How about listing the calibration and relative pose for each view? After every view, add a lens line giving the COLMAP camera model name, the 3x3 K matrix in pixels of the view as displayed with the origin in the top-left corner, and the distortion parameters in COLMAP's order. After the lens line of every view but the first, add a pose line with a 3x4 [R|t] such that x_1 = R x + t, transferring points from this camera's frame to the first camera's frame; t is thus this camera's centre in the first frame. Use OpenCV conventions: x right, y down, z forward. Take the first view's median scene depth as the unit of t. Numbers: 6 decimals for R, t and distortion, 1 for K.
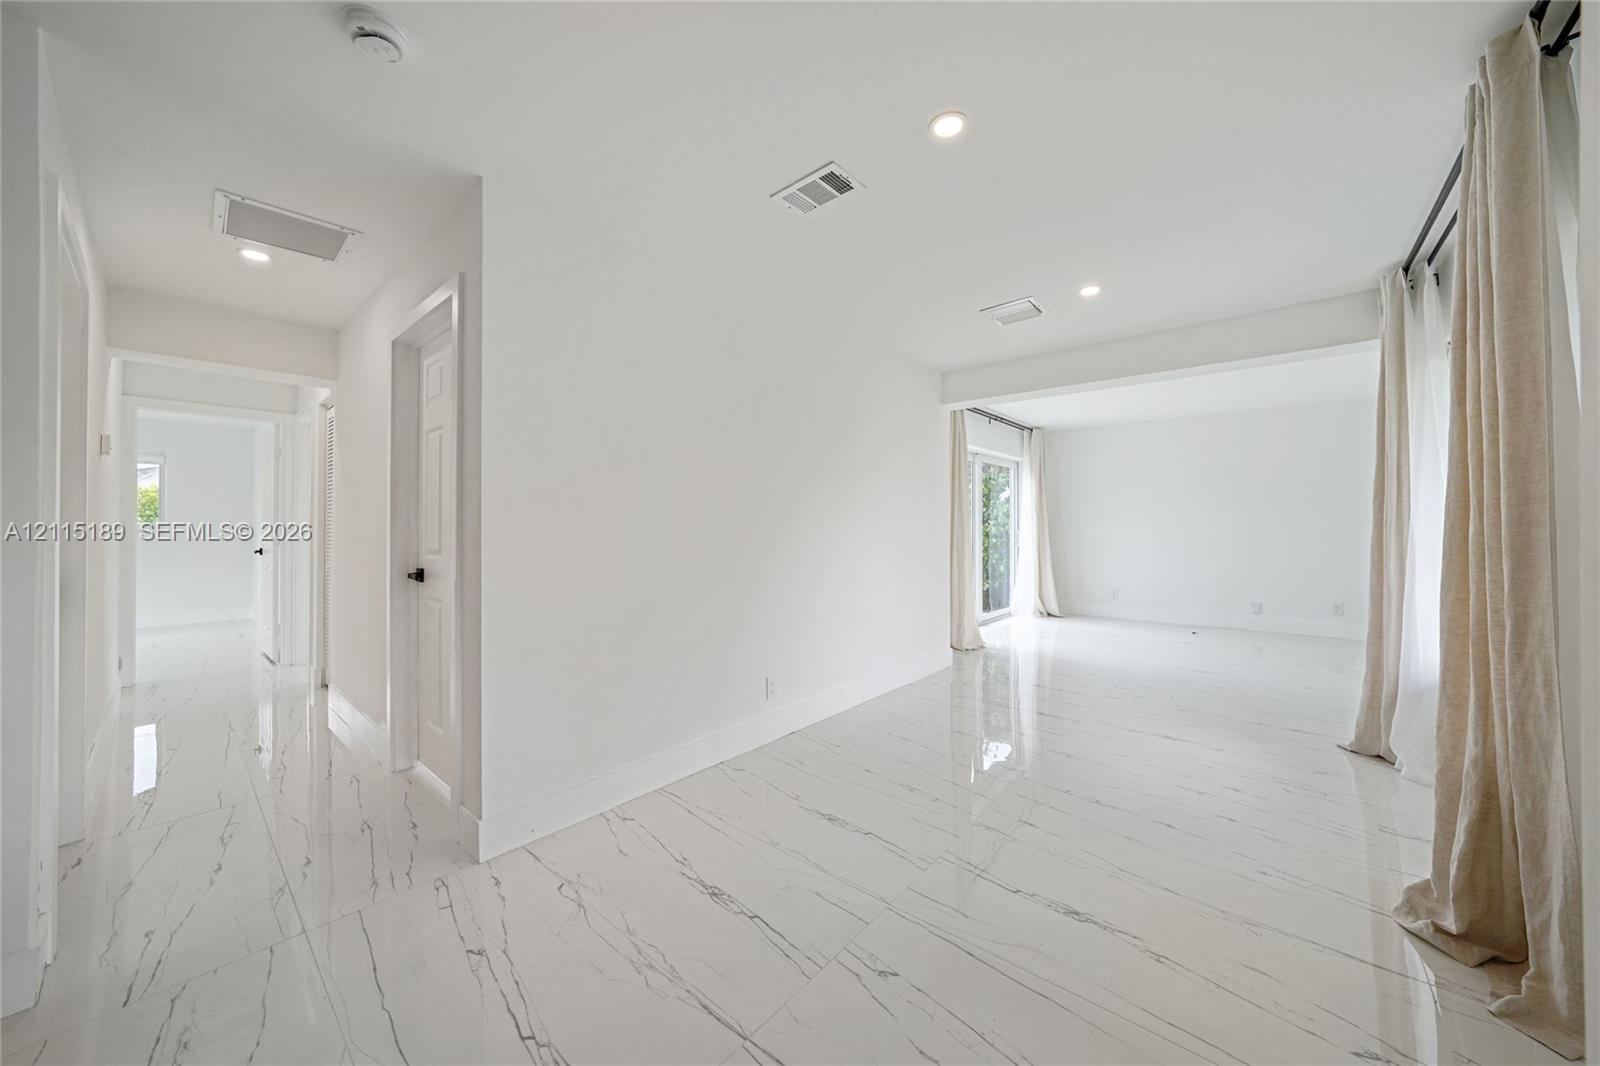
lens RADIAL K [[556.4, 0, 803.4], [0, 556.4, 524.7], [0, 0, 1]] dist [-0.017910, 0.005183]
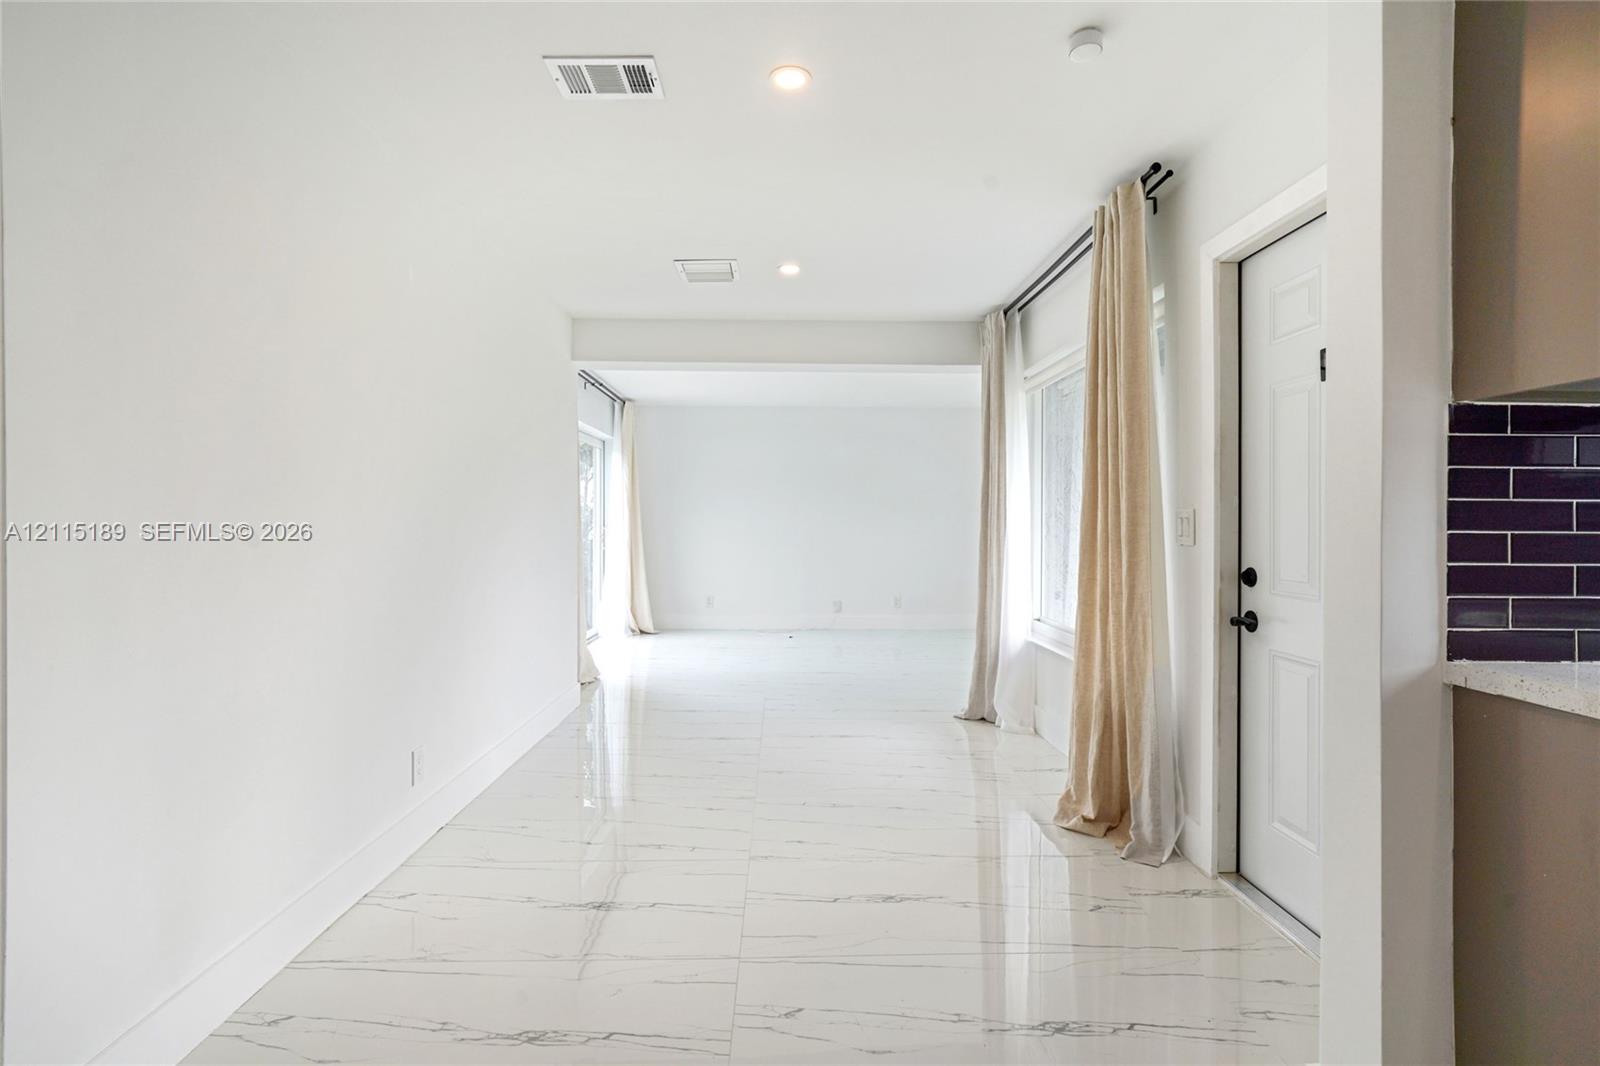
lens RADIAL K [[763.1, 0, 800.0], [0, 763.1, 533.0], [0, 0, 1]] dist [0.002939, 0.000129]
pose [[0.749049, -0.002769, 0.662509, -0.371358], [-0.008212, 0.999876, 0.013463, 0.000954], [-0.662464, -0.015525, 0.748933, 0.030410]]
